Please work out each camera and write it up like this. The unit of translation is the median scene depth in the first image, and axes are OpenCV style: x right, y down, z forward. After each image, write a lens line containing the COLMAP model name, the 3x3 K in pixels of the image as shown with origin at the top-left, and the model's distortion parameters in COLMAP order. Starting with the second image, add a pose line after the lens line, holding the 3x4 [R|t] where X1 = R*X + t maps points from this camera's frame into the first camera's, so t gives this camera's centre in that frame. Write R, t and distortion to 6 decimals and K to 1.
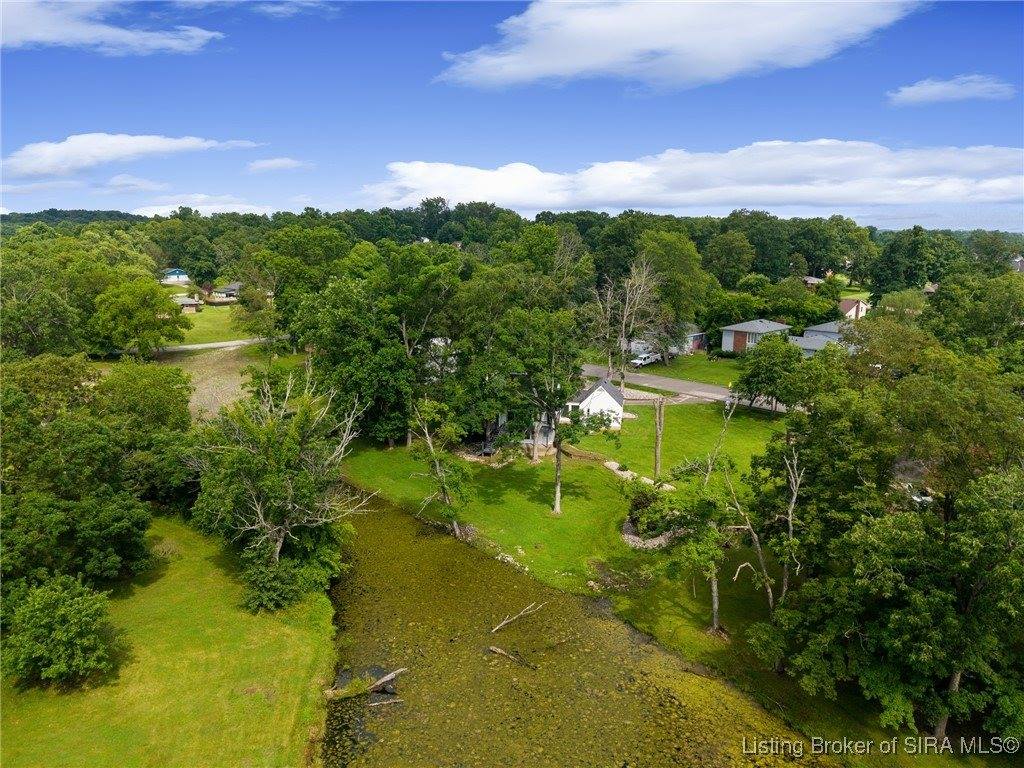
lens RADIAL K [[691.0, 0, 512.0], [0, 691.0, 384.0], [0, 0, 1]] dist [0.058114, -0.065155]
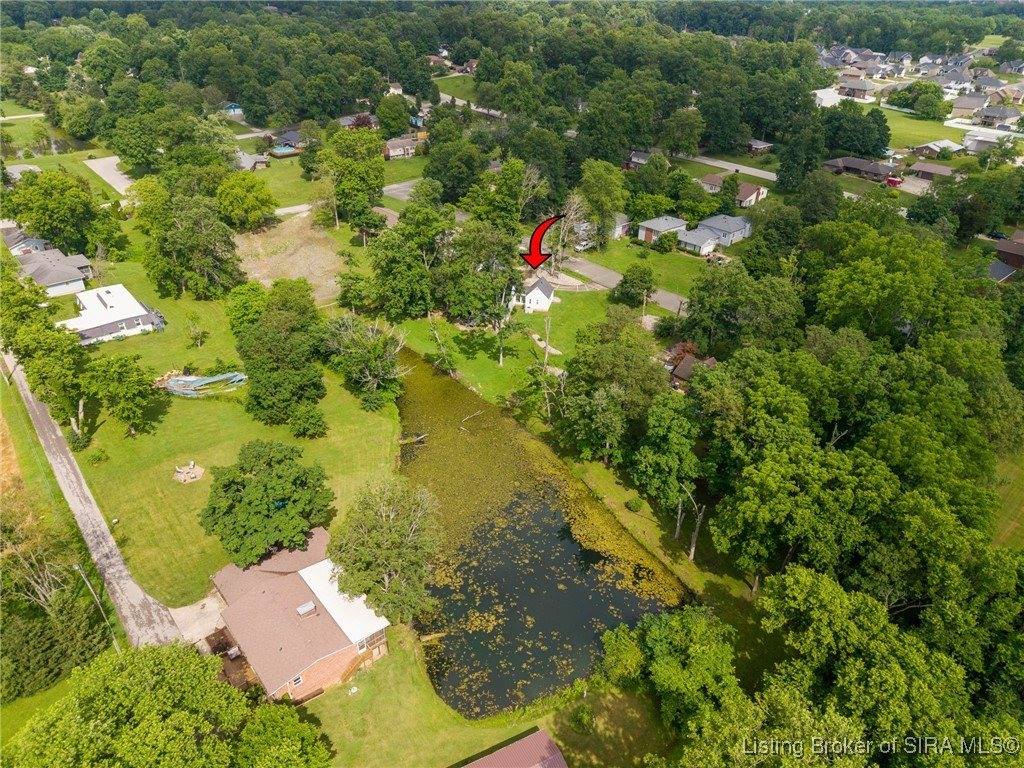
lens RADIAL K [[691.0, 0, 512.0], [0, 691.0, 384.0], [0, 0, 1]] dist [0.058114, -0.065155]
pose [[0.998978, 0.031561, -0.032358, 0.158258], [-0.019368, 0.945698, 0.324470, -0.407522], [0.040842, -0.323512, 0.945342, -0.909702]]
